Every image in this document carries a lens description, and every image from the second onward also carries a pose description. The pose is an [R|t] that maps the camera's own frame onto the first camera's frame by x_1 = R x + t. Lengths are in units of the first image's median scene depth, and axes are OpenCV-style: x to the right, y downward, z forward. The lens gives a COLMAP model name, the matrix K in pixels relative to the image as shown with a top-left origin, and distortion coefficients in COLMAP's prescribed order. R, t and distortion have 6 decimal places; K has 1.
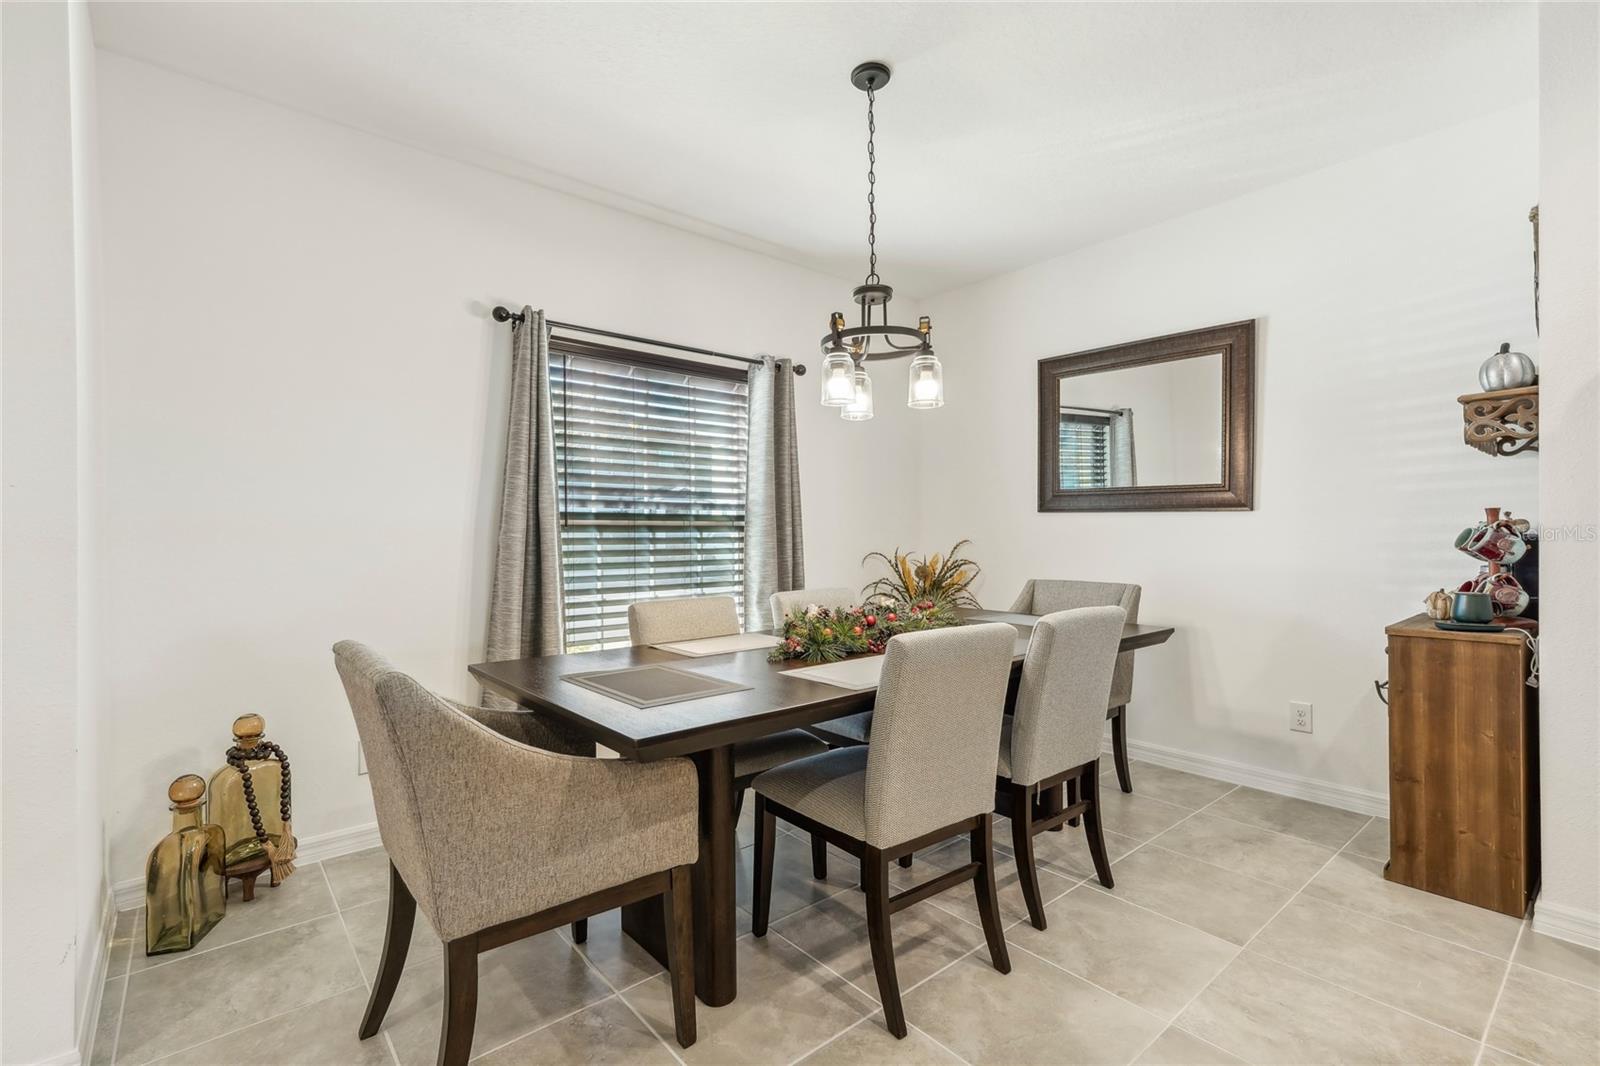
lens RADIAL K [[711.4, 0, 795.3], [0, 711.4, 536.0], [0, 0, 1]] dist [0.031487, -0.000139]
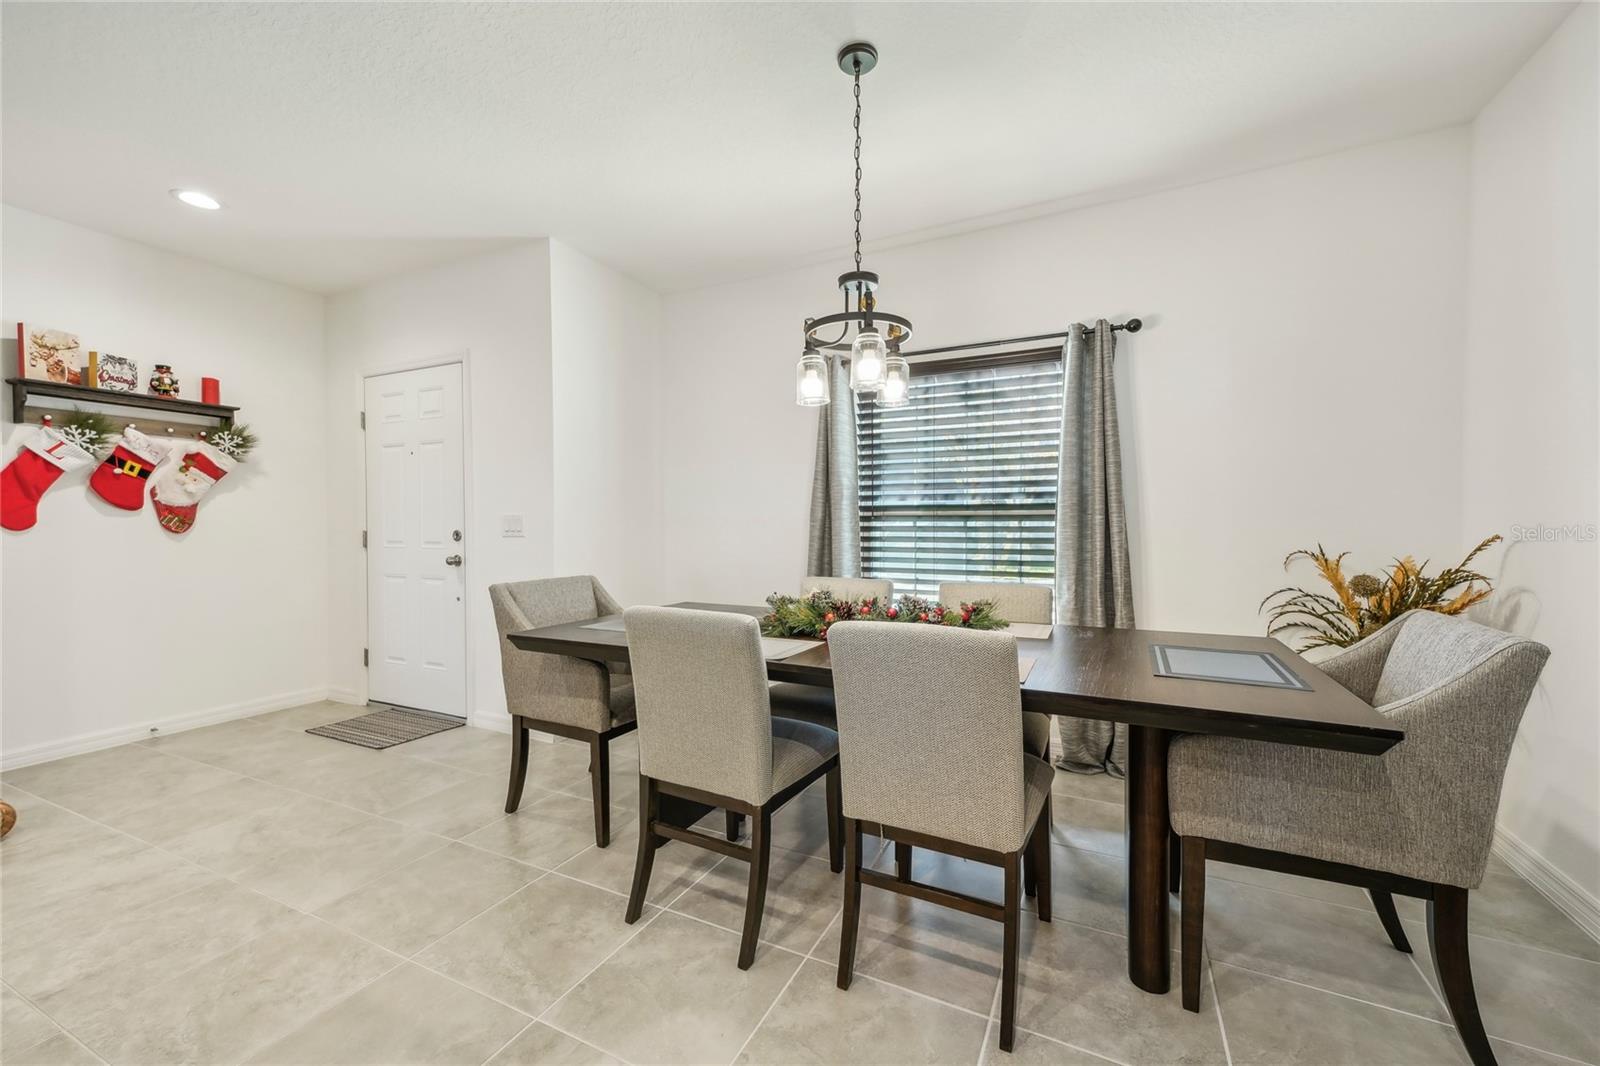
lens RADIAL K [[634.2, 0, 796.1], [0, 634.2, 533.2], [0, 0, 1]] dist [0.018003, 0.000083]
pose [[0.400053, 0.017462, -0.916325, 0.709102], [-0.004742, 0.999845, 0.016984, -0.003293], [0.916480, -0.002449, 0.400074, 0.457772]]
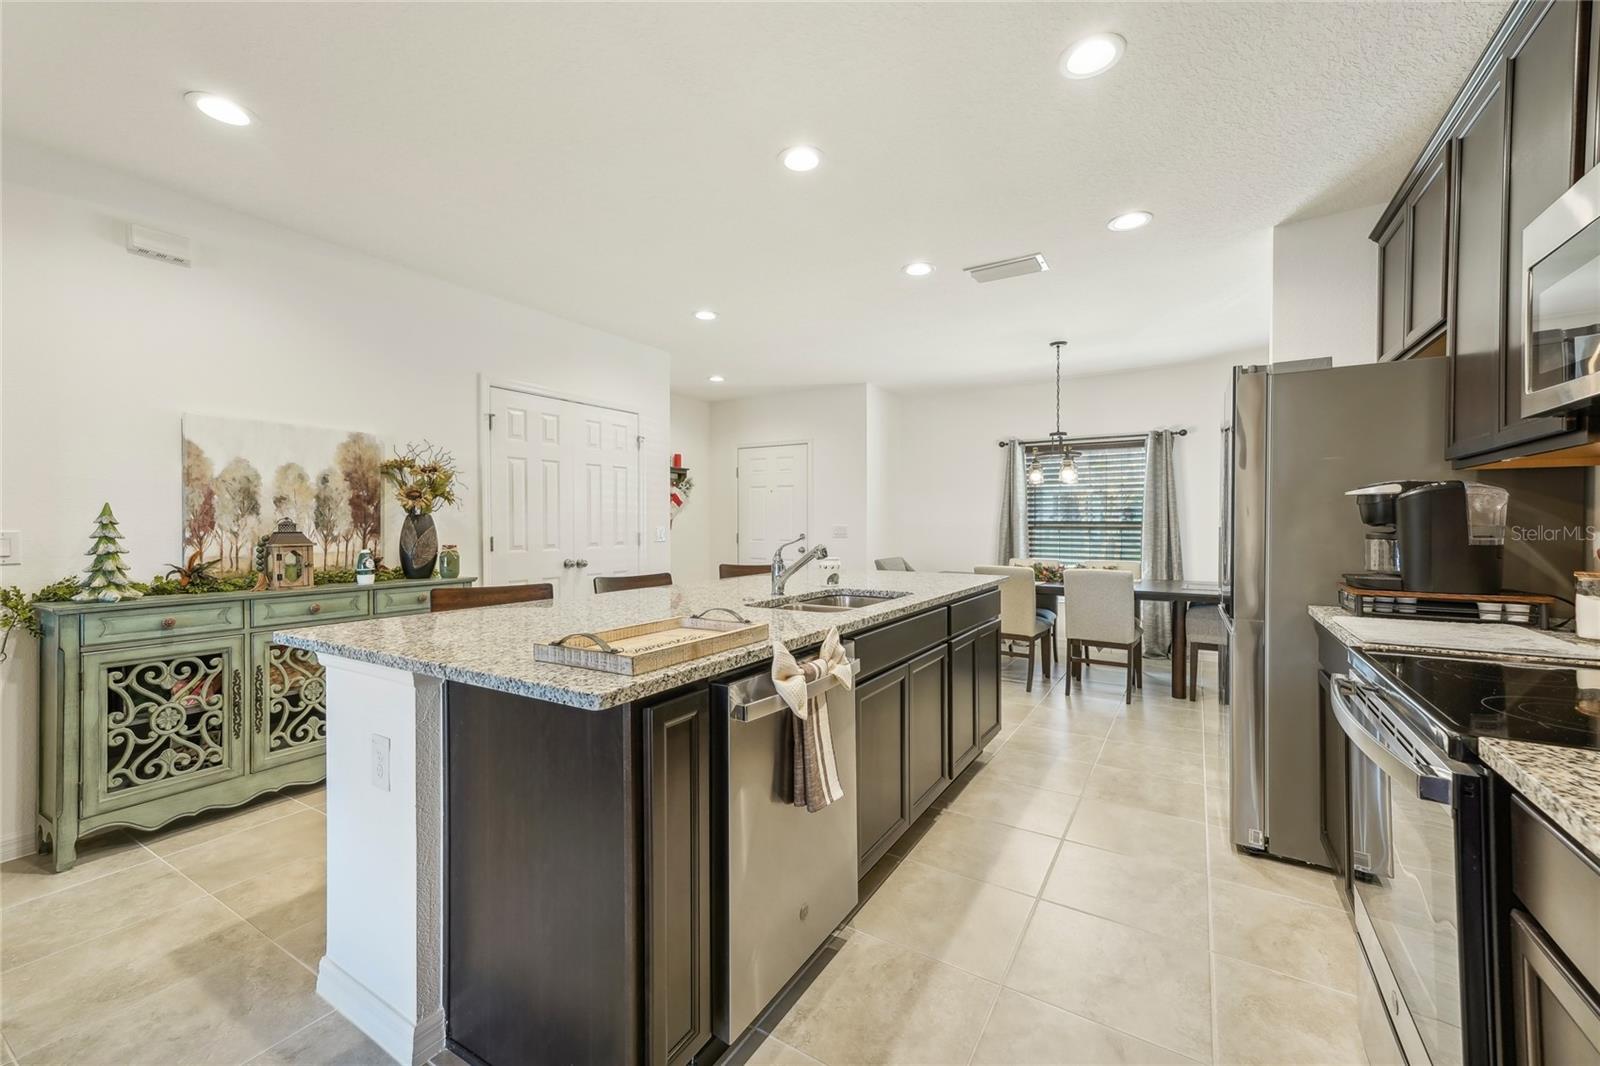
lens RADIAL K [[642.5, 0, 791.6], [0, 642.5, 526.3], [0, 0, 1]] dist [0.007906, 0.000285]
pose [[0.311052, 0.012057, -0.950316, 1.510276], [-0.006791, 0.999922, 0.010464, -0.035605], [0.950369, 0.003199, 0.311110, -0.415872]]
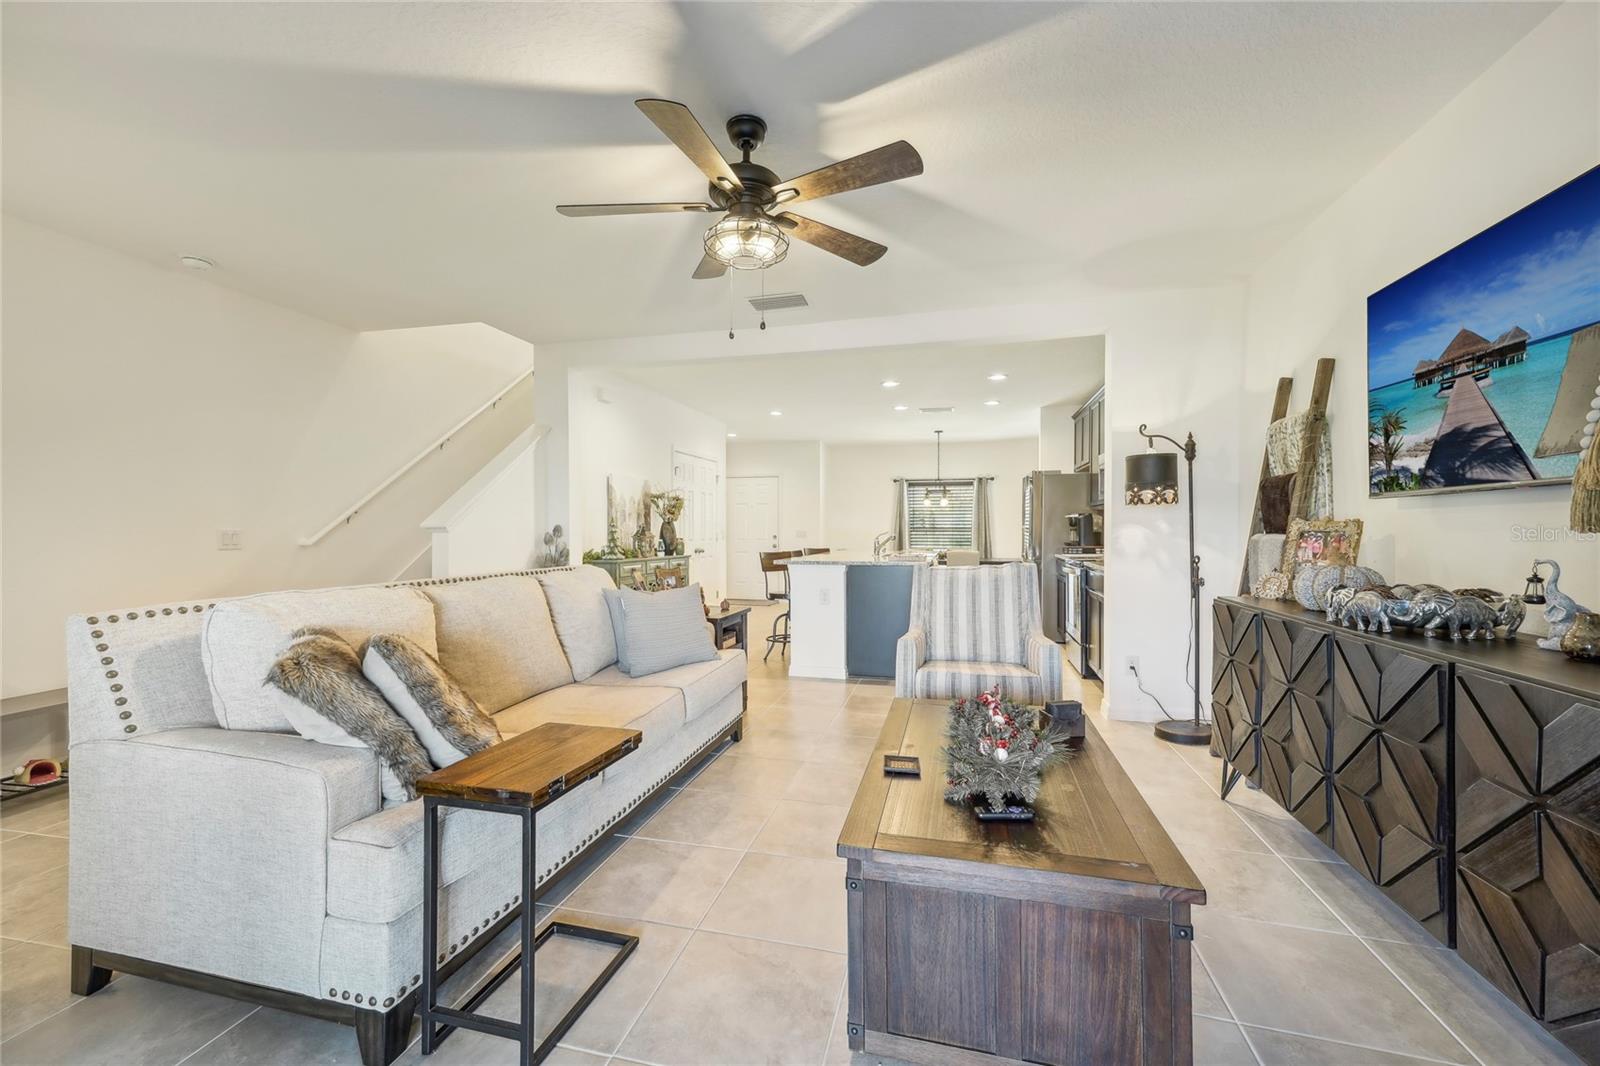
lens RADIAL K [[642.5, 0, 791.6], [0, 642.5, 526.3], [0, 0, 1]] dist [0.007906, 0.000285]
pose [[0.580692, 0.000296, -0.814123, 2.281733], [-0.007476, 0.999960, -0.004968, -0.017294], [0.814089, 0.008971, 0.580671, -1.666790]]
